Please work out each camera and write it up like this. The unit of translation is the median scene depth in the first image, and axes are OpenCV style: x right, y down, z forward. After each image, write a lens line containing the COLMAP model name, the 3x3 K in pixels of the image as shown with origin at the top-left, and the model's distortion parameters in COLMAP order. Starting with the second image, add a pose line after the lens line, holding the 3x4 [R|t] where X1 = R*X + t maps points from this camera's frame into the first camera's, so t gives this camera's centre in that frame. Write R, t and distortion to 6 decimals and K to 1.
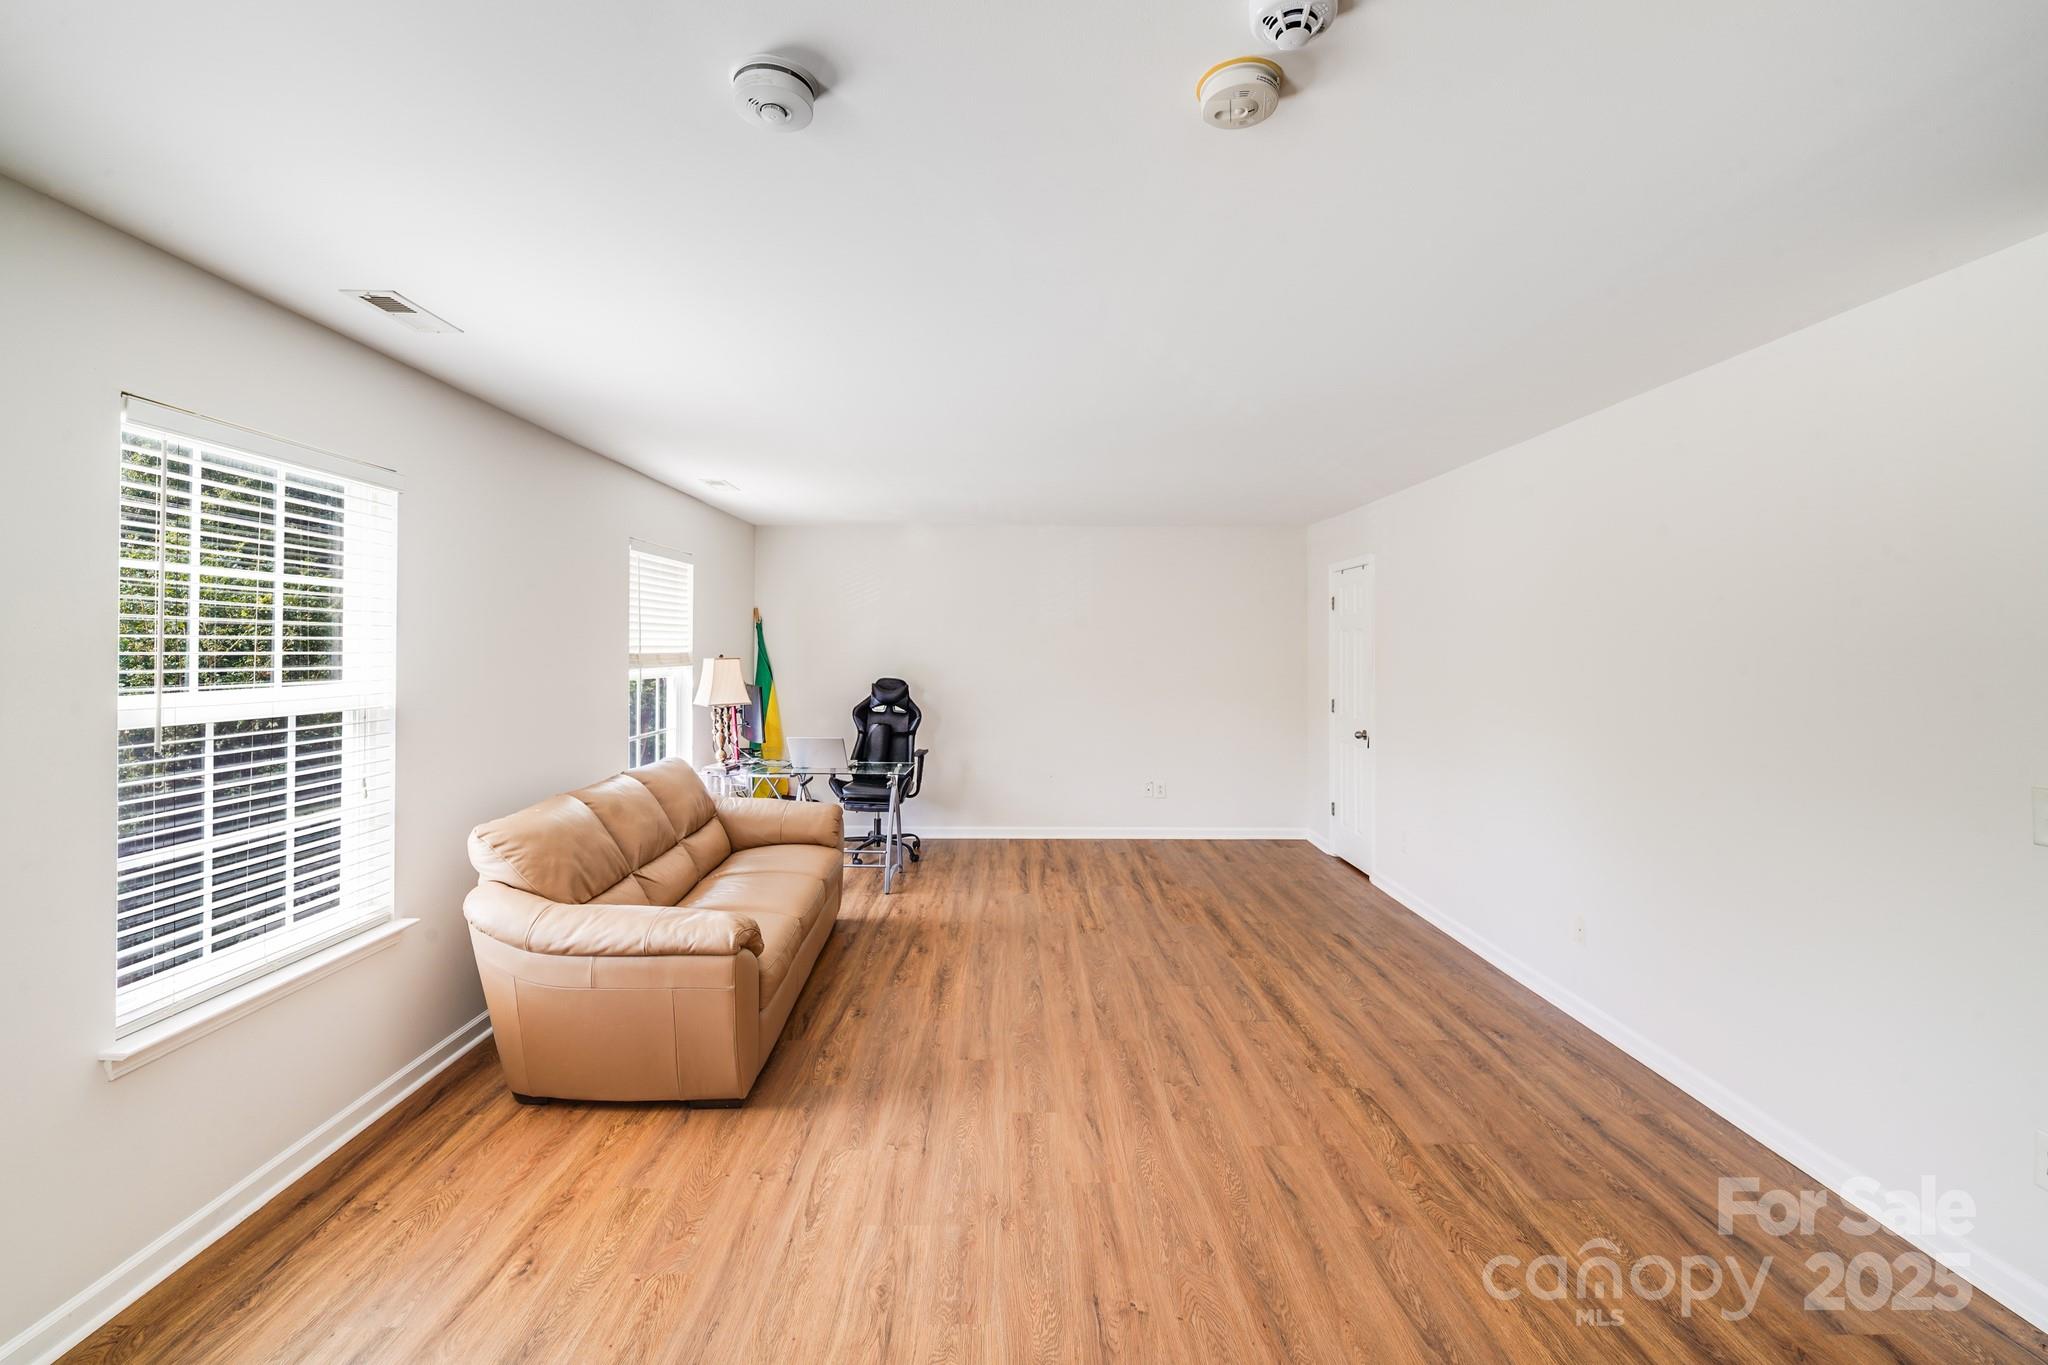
lens RADIAL K [[845.2, 0, 909.5], [0, 845.2, 643.5], [0, 0, 1]] dist [-0.001244, -0.003315]
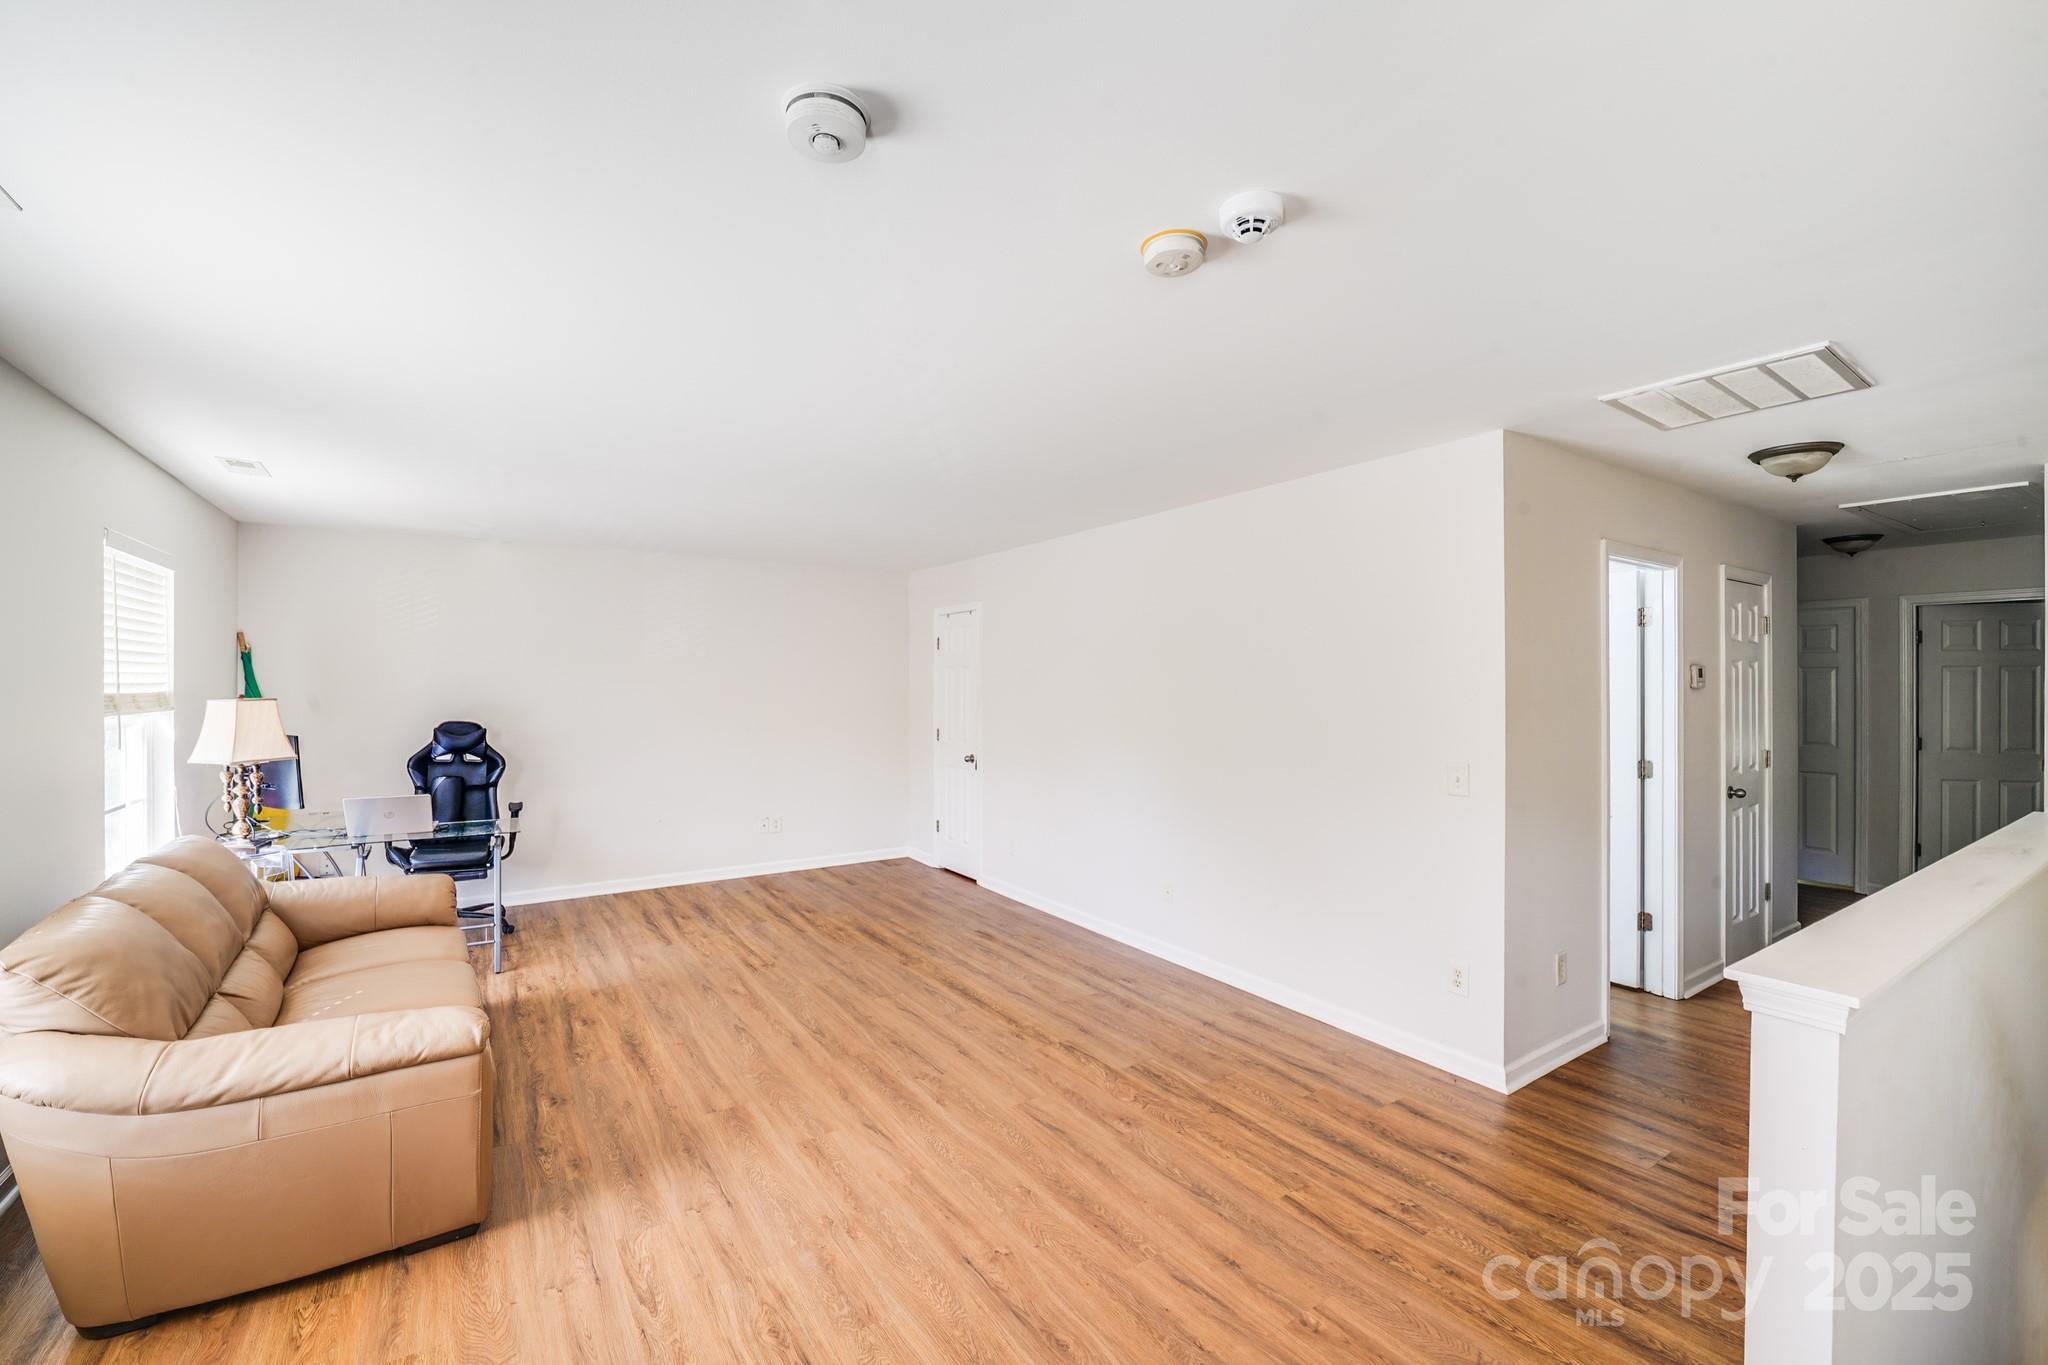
lens RADIAL K [[841.8, 0, 1021.8], [0, 841.8, 685.1], [0, 0, 1]] dist [-0.005909, -0.001893]
pose [[0.837722, -0.004503, 0.546078, -0.169568], [0.000661, 0.999974, 0.007232, -0.000423], [-0.546097, -0.005697, 0.837703, 0.010959]]
